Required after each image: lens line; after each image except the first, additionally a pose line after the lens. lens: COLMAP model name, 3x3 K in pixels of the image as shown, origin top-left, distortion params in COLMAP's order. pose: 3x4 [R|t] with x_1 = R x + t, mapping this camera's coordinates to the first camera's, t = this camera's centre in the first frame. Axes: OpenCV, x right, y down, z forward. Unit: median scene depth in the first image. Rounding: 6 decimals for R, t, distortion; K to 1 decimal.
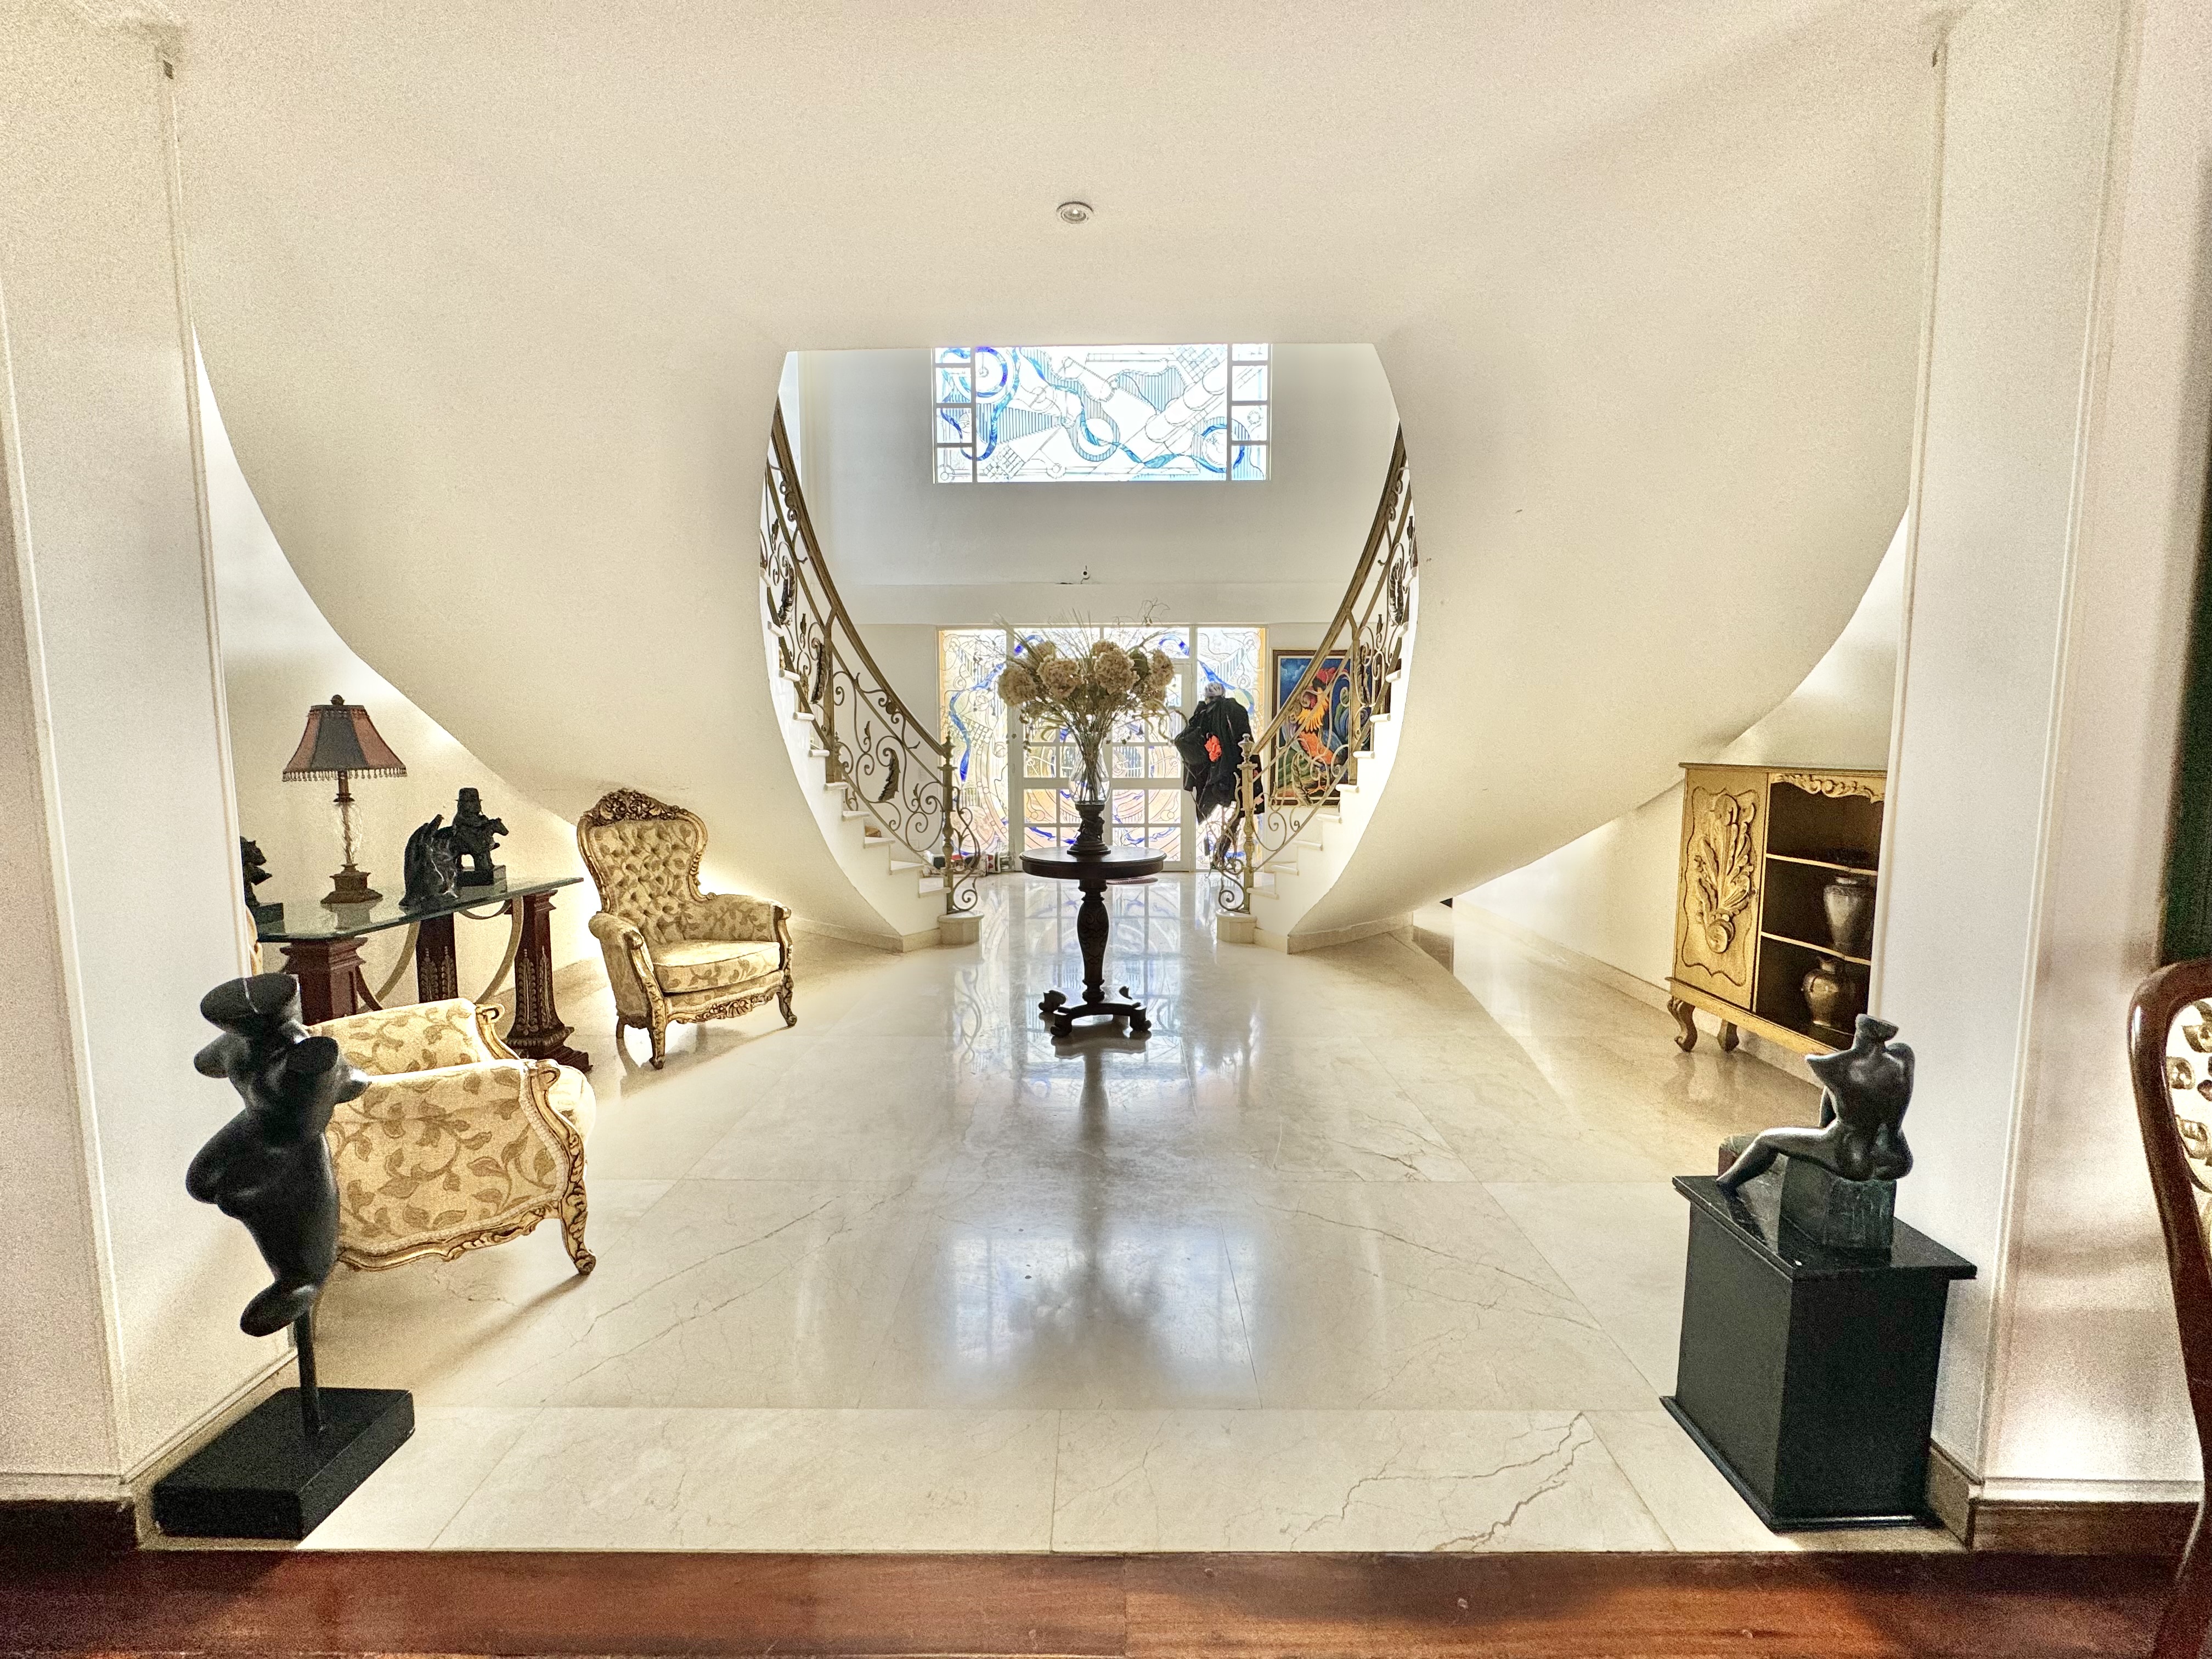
lens RADIAL K [[884.5, 0, 1106.0], [0, 884.5, 829.5], [0, 0, 1]] dist [-0.001065, 0.000056]
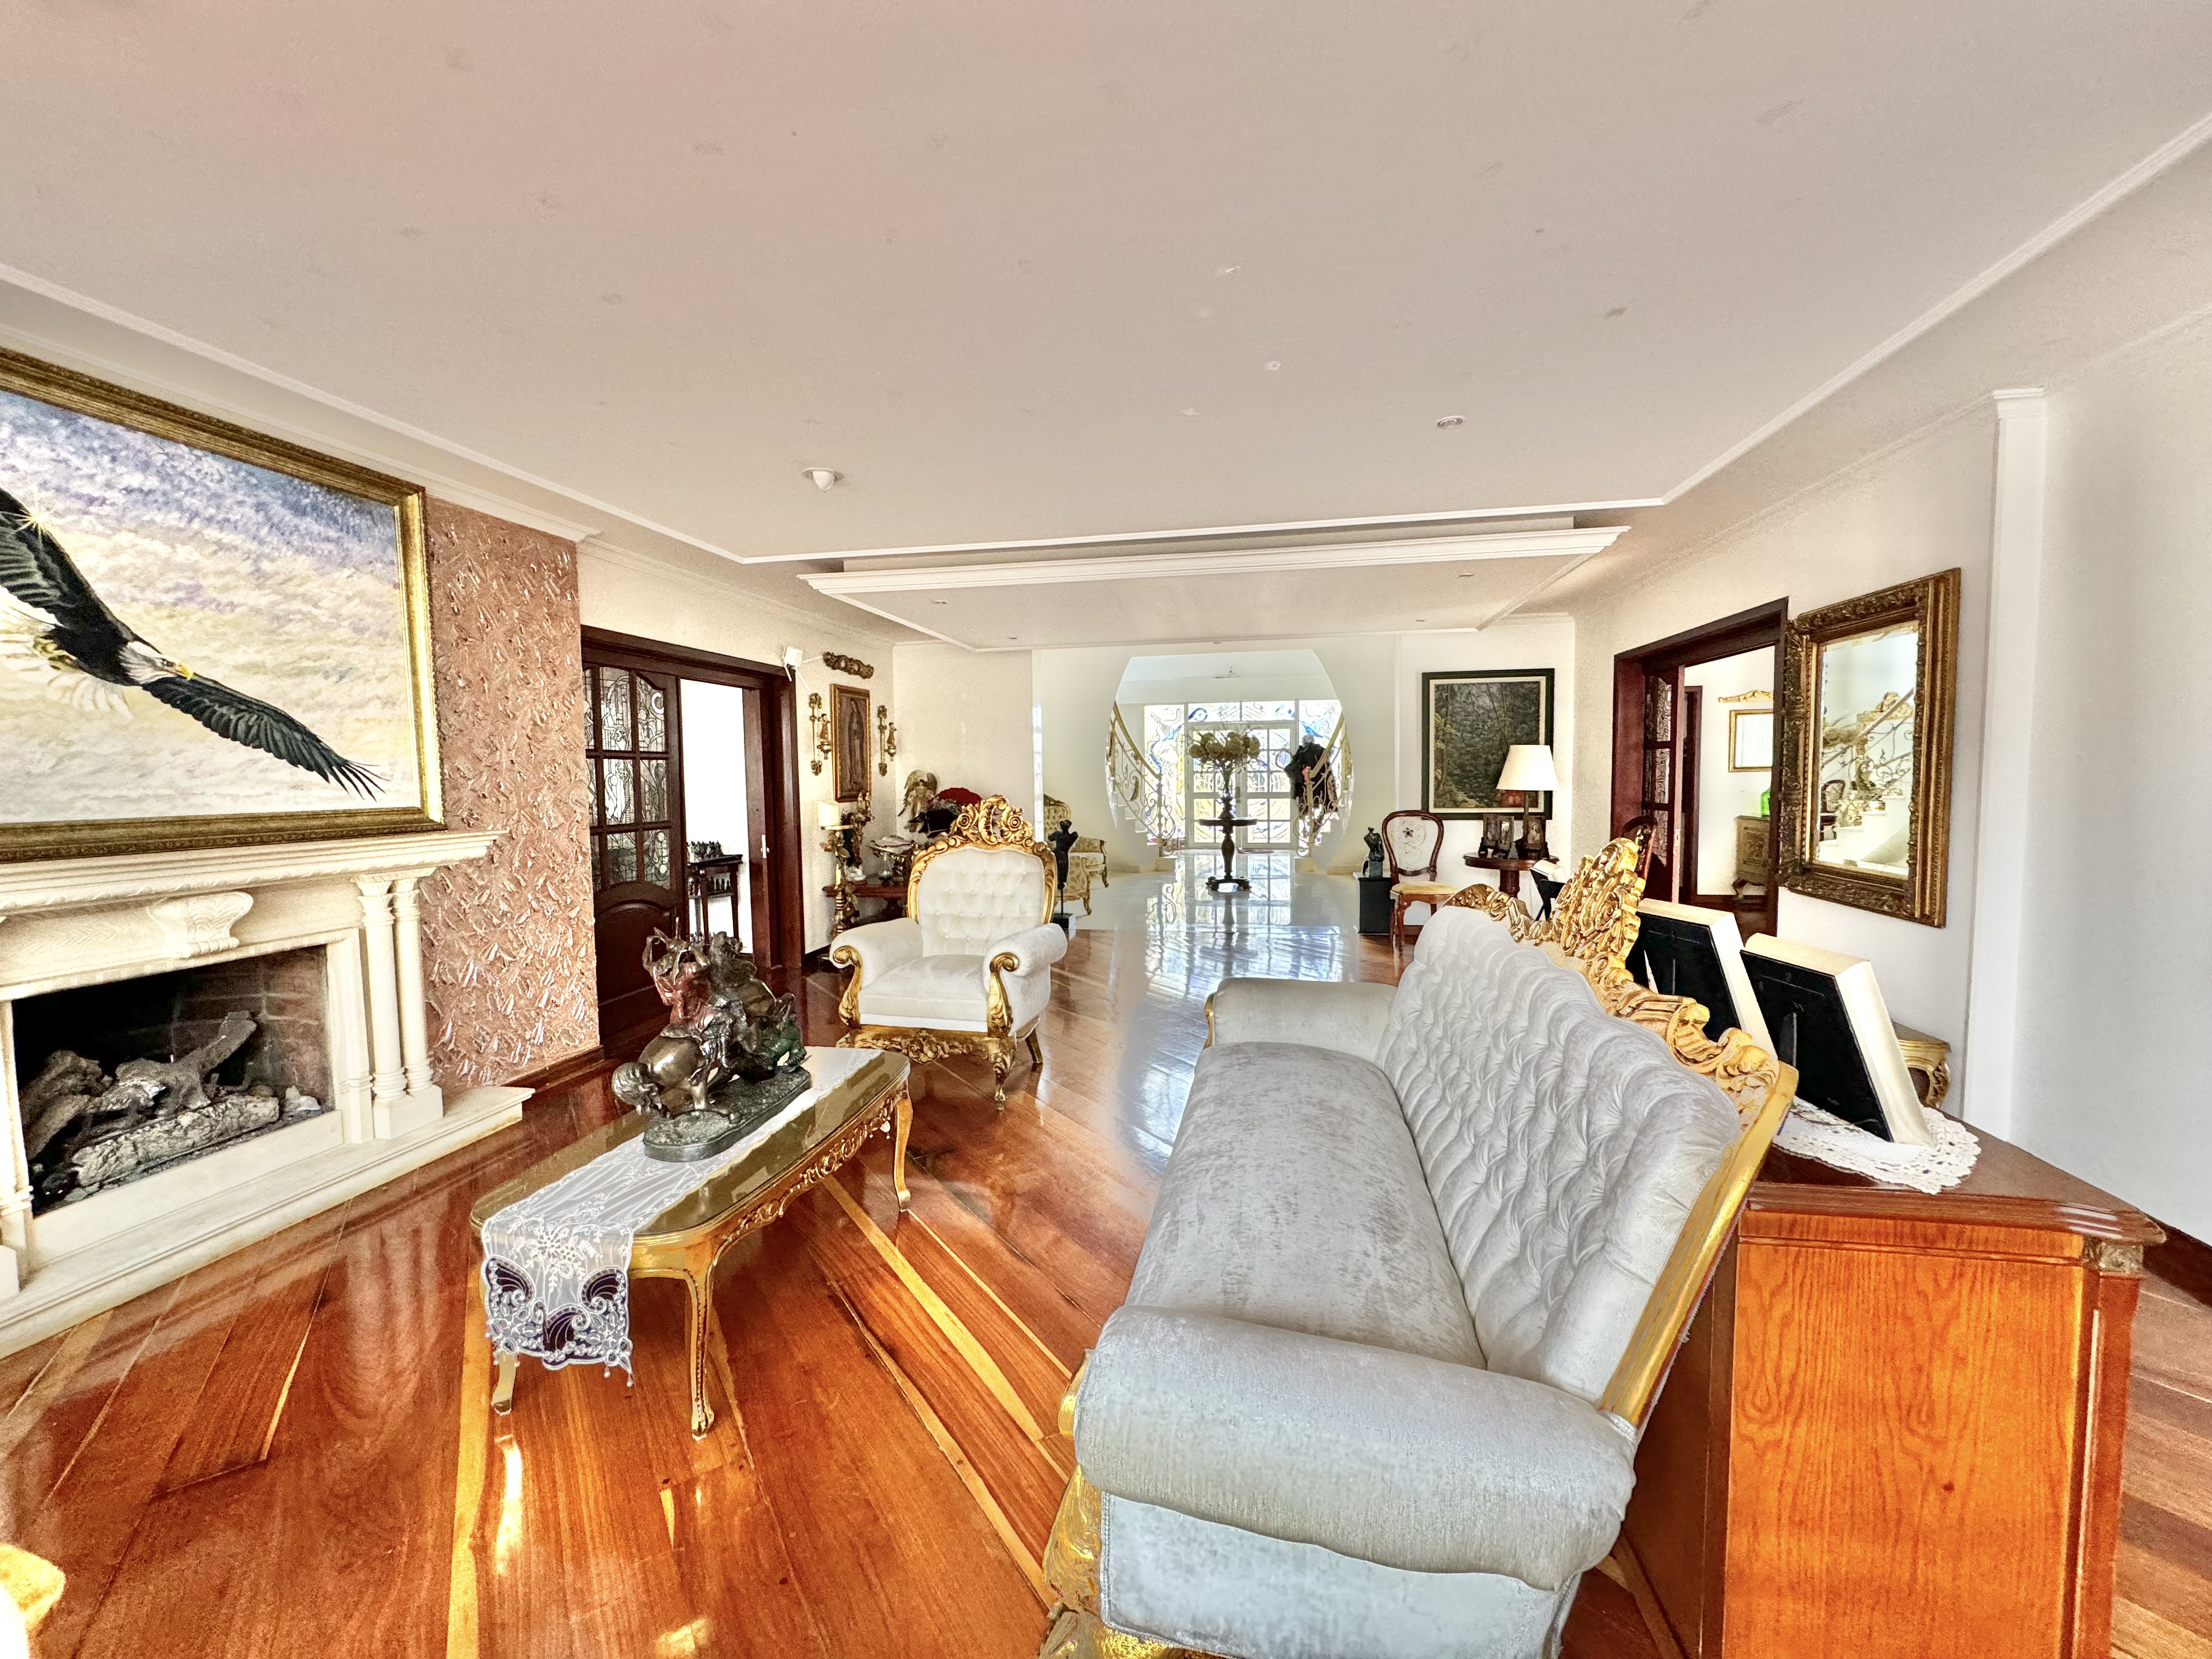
lens RADIAL K [[876.4, 0, 1106.9], [0, 876.4, 825.7], [0, 0, 1]] dist [-0.002428, 0.000397]
pose [[0.984229, -0.001115, -0.176897, 0.084163], [-0.004413, 0.999514, -0.030855, 0.123490], [0.176845, 0.031149, 0.983746, -1.439124]]
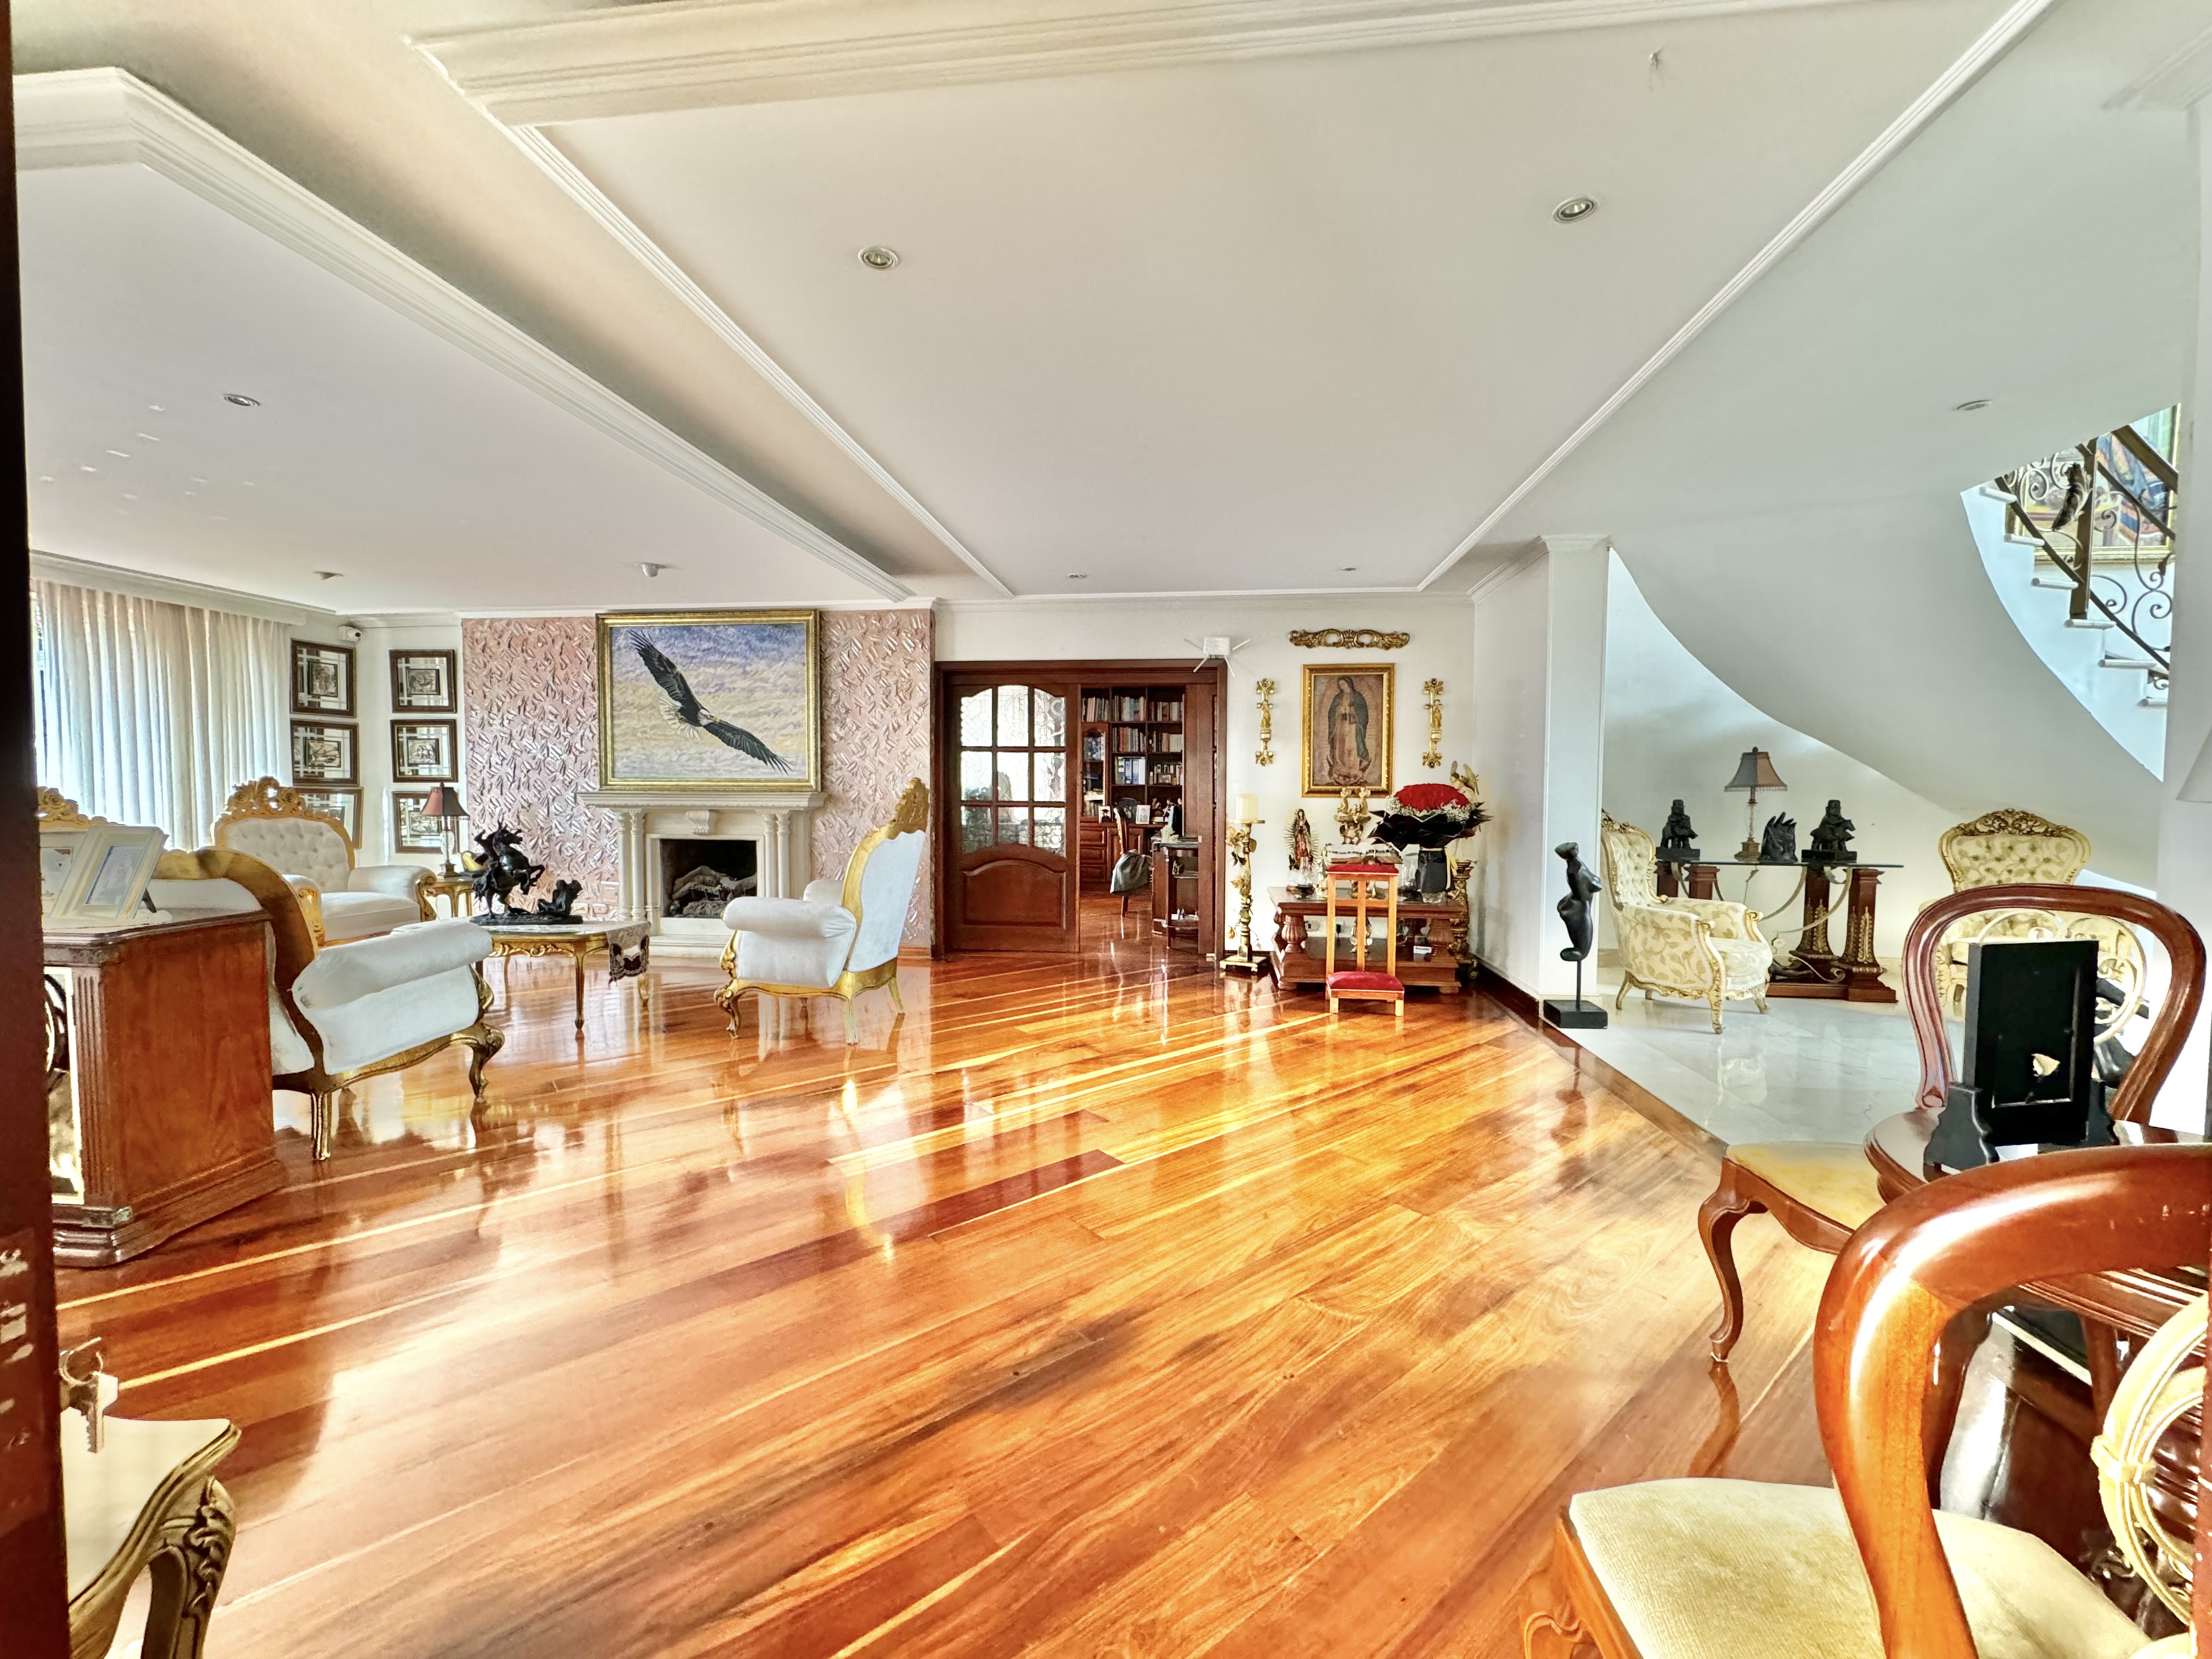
lens RADIAL K [[876.4, 0, 1106.9], [0, 876.4, 825.7], [0, 0, 1]] dist [-0.002428, 0.000397]
pose [[-0.101398, 0.046110, -0.993777, 0.777198], [-0.097185, 0.993688, 0.056022, 0.030705], [0.990088, 0.102260, -0.096277, -0.116686]]
